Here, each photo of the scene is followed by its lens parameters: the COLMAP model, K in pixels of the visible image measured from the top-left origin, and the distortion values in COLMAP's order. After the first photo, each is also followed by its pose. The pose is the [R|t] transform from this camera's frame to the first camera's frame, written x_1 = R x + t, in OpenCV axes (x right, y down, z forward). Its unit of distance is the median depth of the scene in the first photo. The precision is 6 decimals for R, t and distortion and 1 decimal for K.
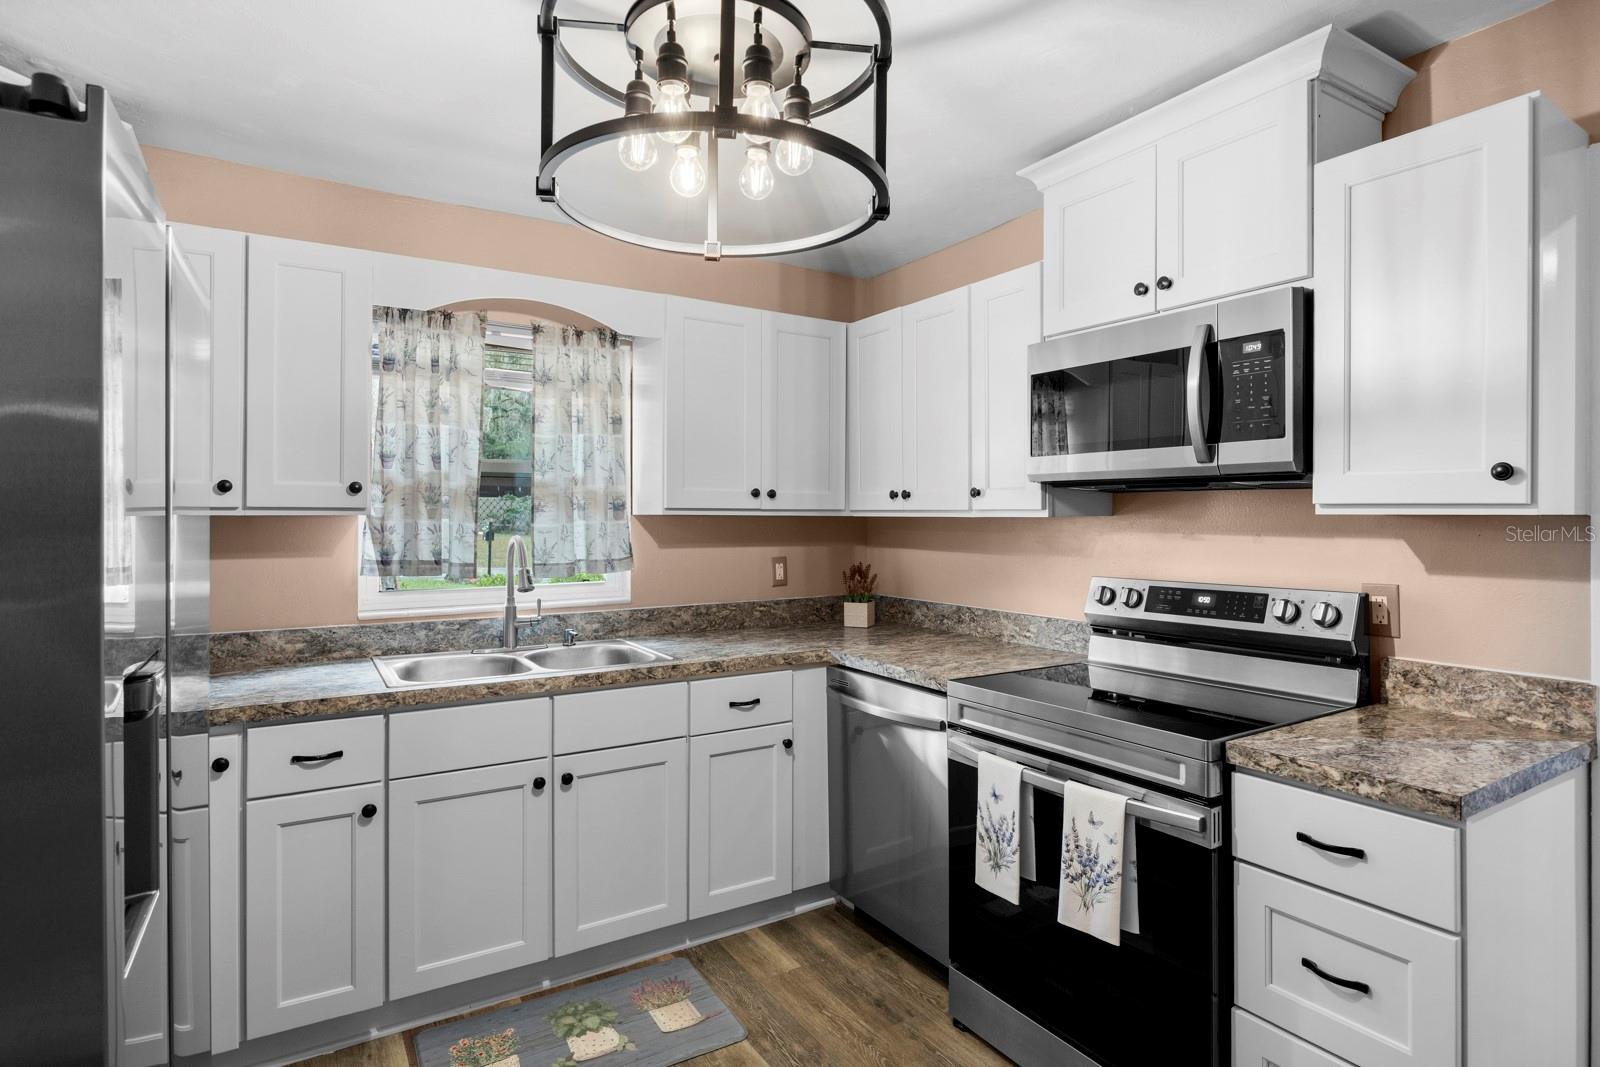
lens RADIAL K [[843.1, 0, 812.6], [0, 843.1, 520.9], [0, 0, 1]] dist [0.006570, 0.000535]
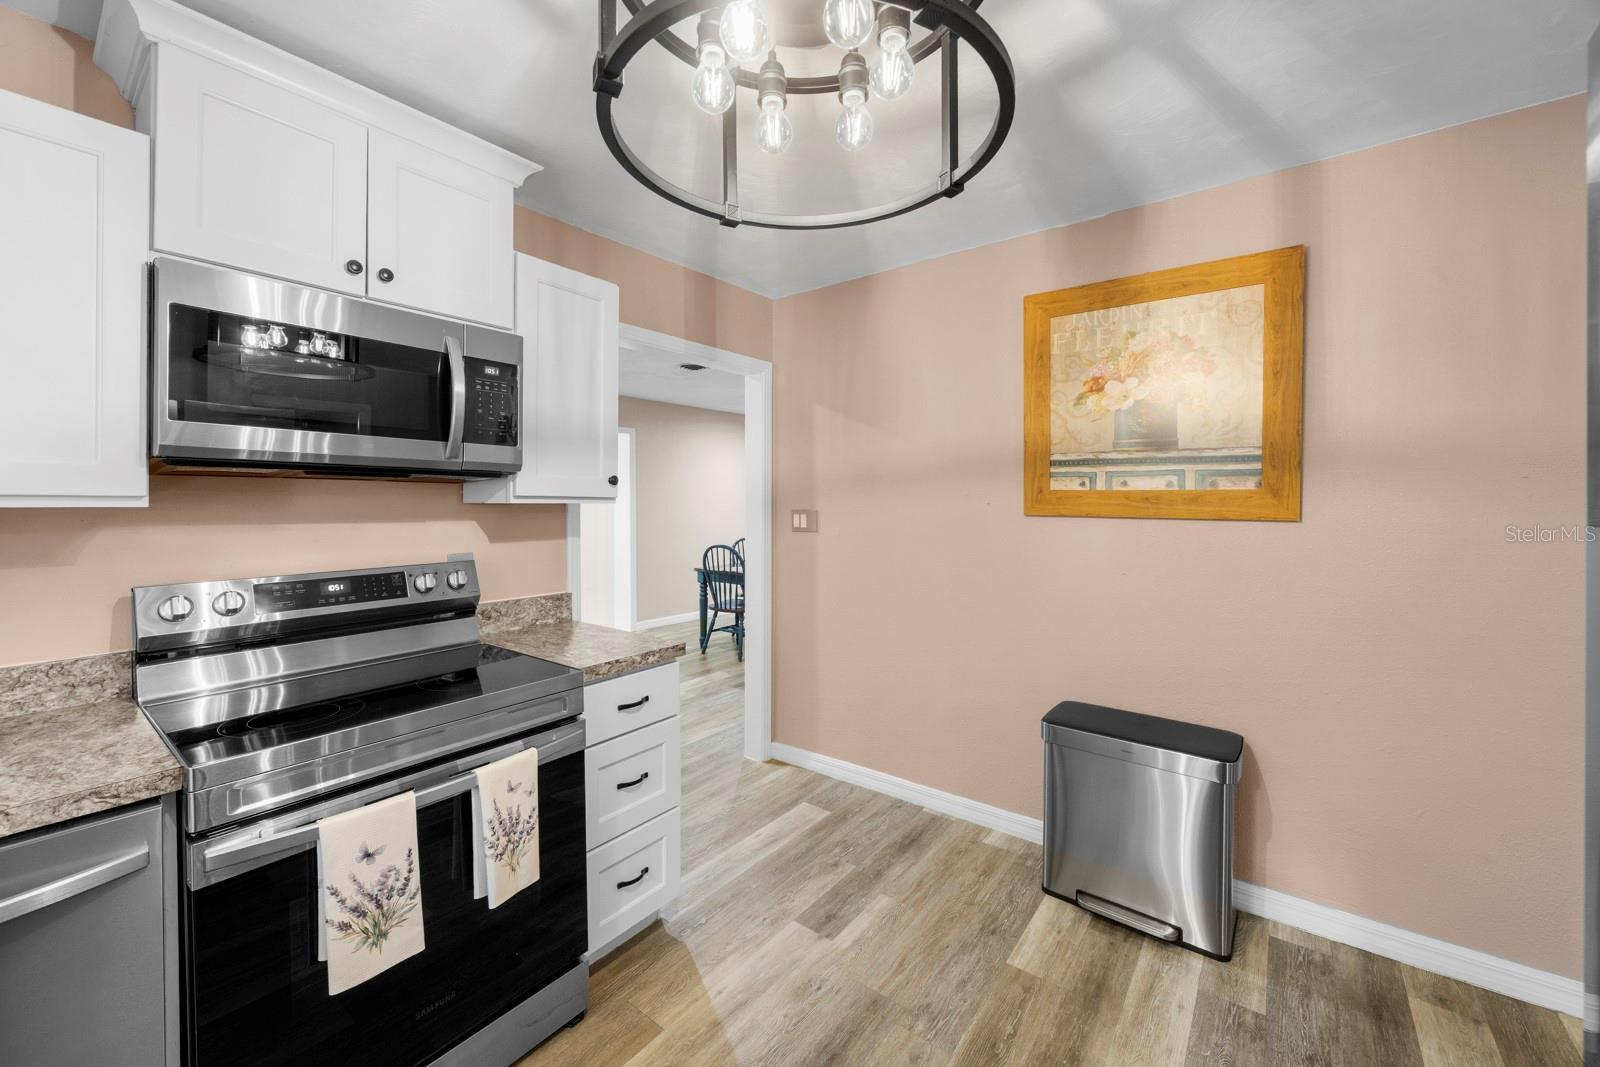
lens RADIAL K [[628.7, 0, 795.5], [0, 628.7, 510.7], [0, 0, 1]] dist [-0.002312, 0.000040]
pose [[-0.340611, -0.009579, 0.940155, -0.367524], [0.007613, 0.999887, 0.012946, -0.003697], [-0.940173, 0.011567, -0.340500, 0.632162]]
